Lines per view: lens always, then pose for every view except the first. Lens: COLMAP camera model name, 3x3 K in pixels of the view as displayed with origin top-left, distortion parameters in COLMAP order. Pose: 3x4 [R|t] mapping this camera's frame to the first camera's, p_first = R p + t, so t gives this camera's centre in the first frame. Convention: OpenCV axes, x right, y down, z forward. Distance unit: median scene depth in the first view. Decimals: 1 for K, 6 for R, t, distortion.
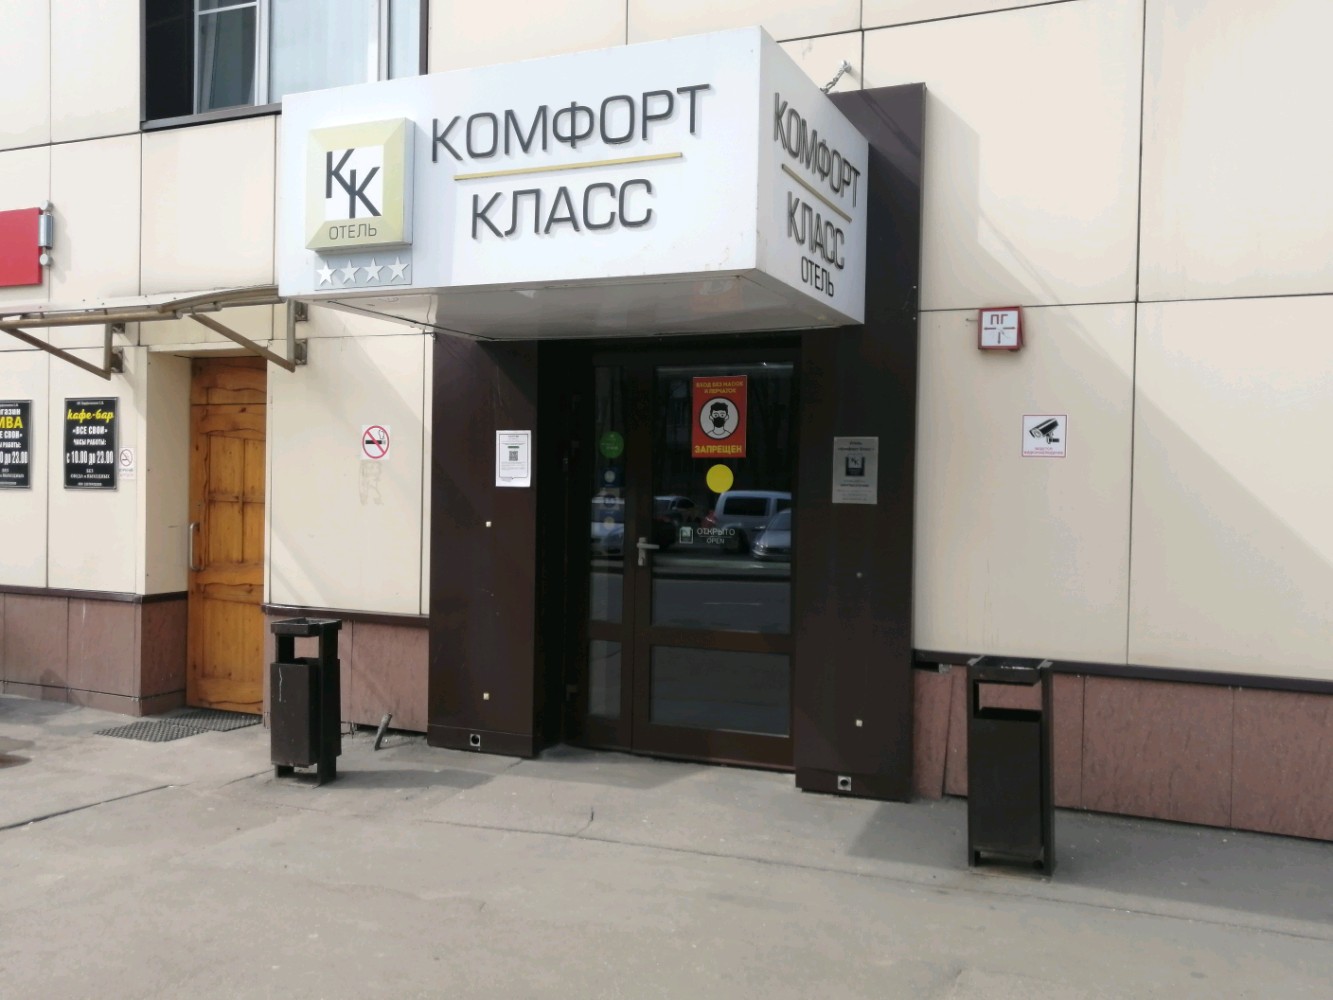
lens RADIAL K [[1206.1, 0, 667.3], [0, 1206.1, 502.9], [0, 0, 1]] dist [0.023367, 0.022288]
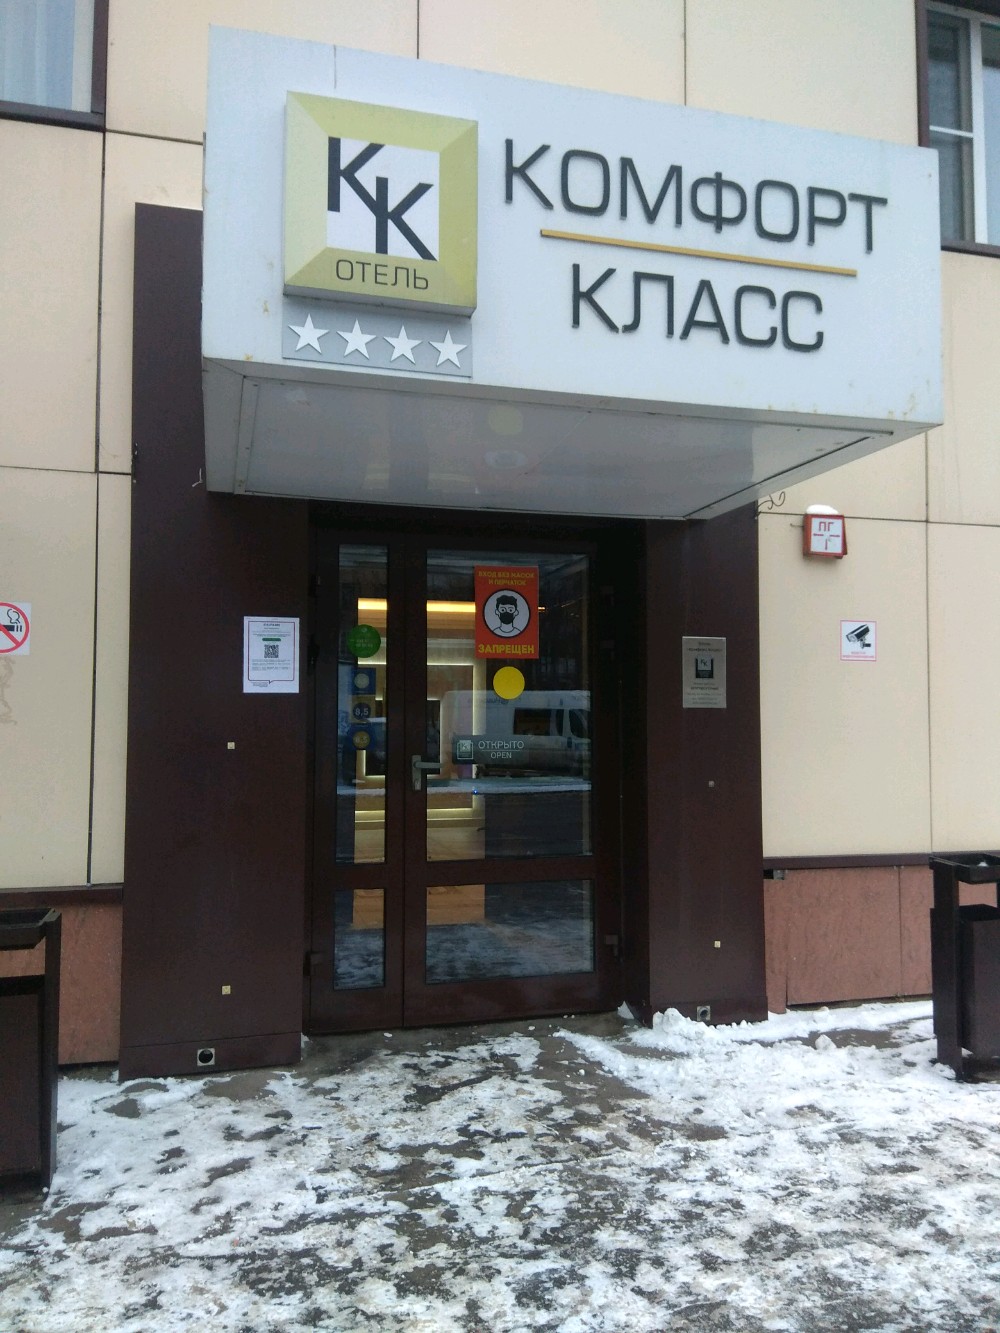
lens RADIAL K [[1015.8, 0, 499.0], [0, 1015.8, 664.5], [0, 0, 1]] dist [0.055506, -0.034574]
pose [[0.775517, 0.016132, 0.631121, -0.545006], [0.019400, 0.998592, -0.049363, 0.003233], [-0.631029, 0.050526, 0.774112, 0.566147]]
